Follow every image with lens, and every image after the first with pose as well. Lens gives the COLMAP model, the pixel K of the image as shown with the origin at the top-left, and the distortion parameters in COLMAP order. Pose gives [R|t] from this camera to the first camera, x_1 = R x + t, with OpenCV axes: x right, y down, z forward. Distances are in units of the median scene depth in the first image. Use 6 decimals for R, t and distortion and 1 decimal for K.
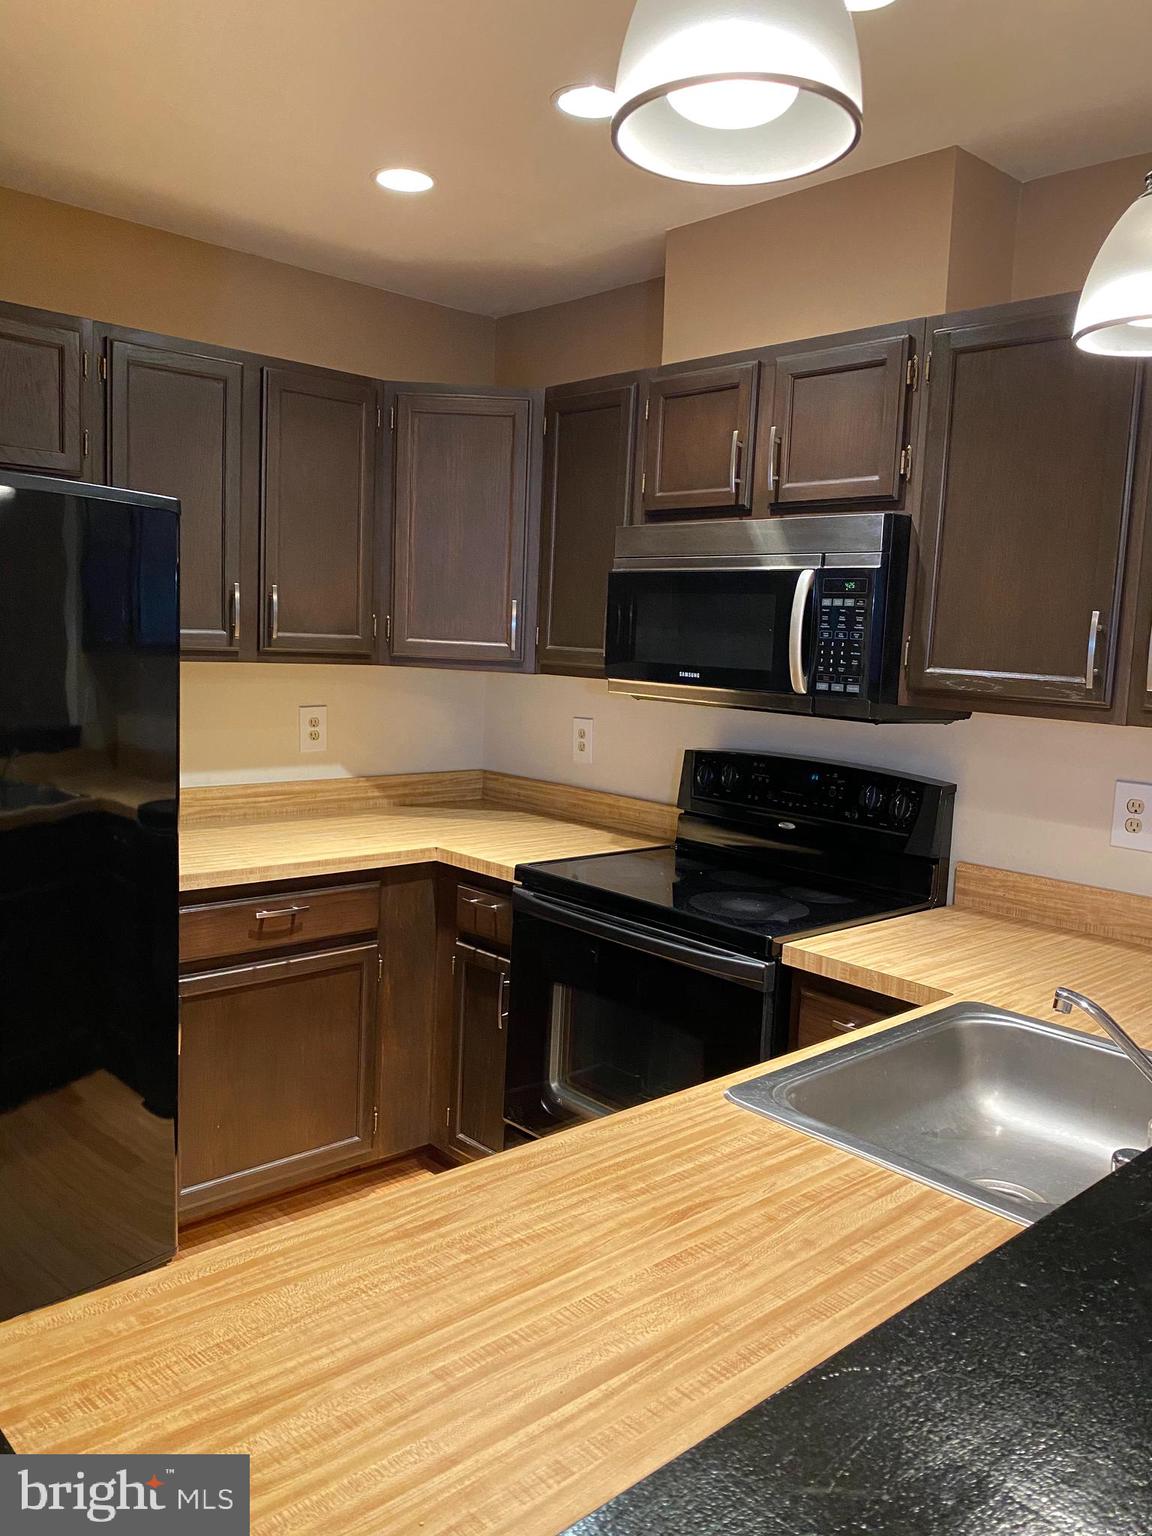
lens RADIAL K [[1175.2, 0, 591.0], [0, 1175.2, 763.6], [0, 0, 1]] dist [0.032924, -0.039372]
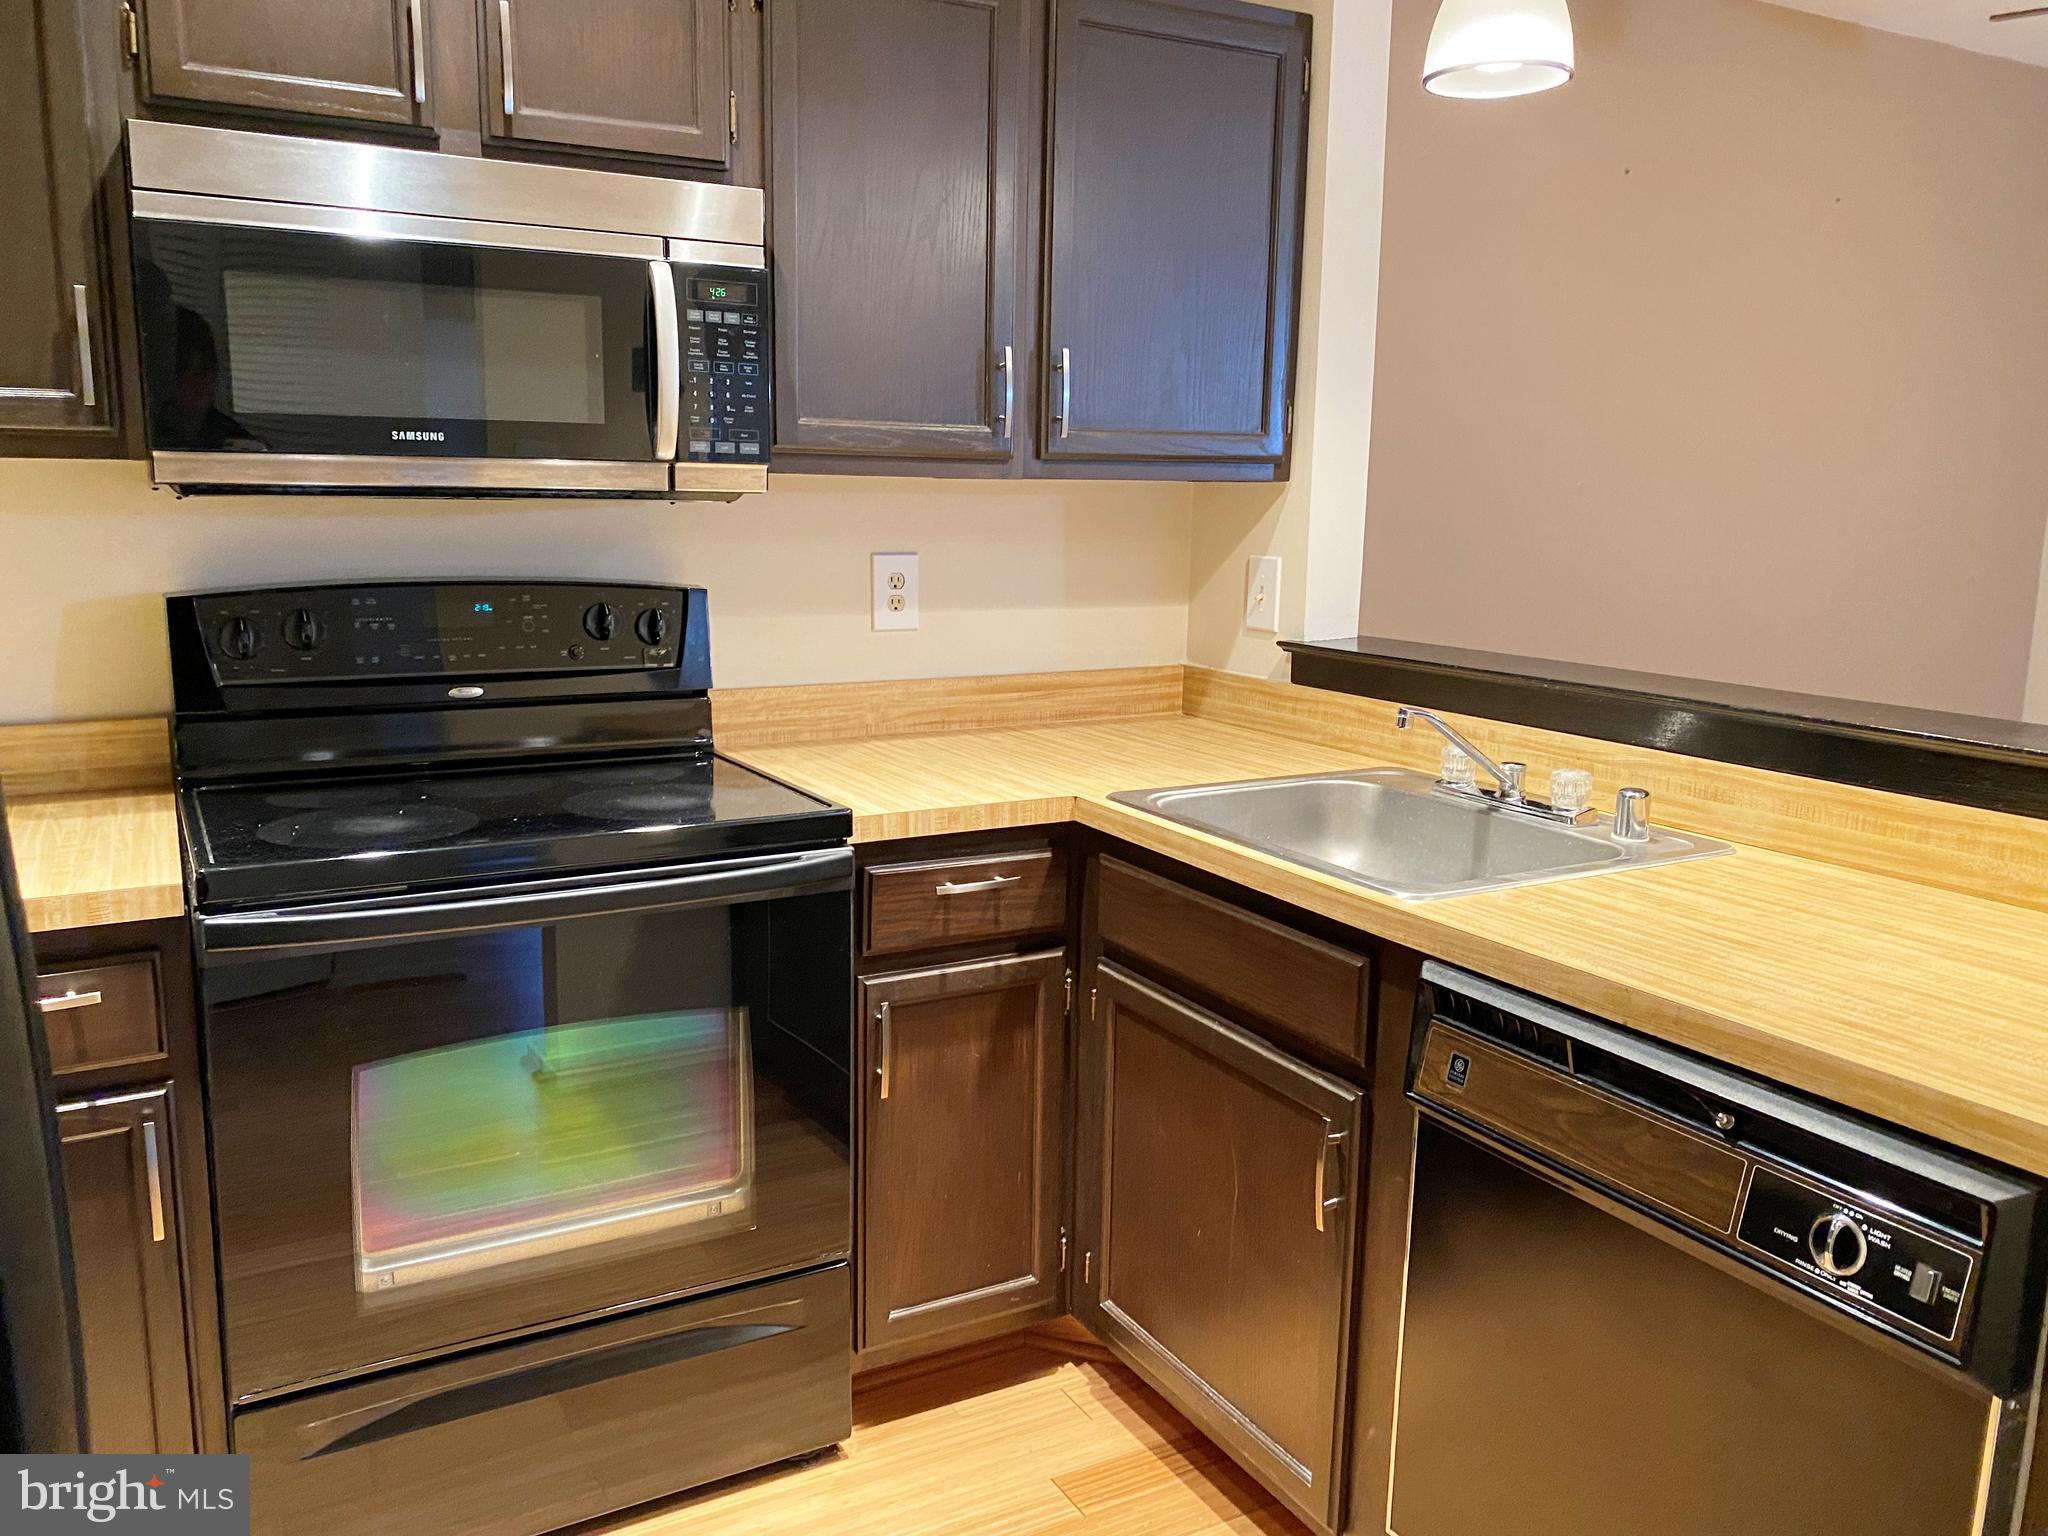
lens RADIAL K [[1547.1, 0, 1021.1], [0, 1547.1, 761.2], [0, 0, 1]] dist [0.064380, -0.105552]
pose [[0.237610, -0.207095, 0.949027, -0.572062], [0.109689, 0.976480, 0.185623, -0.032269], [-0.965147, 0.059992, 0.254738, 0.559396]]
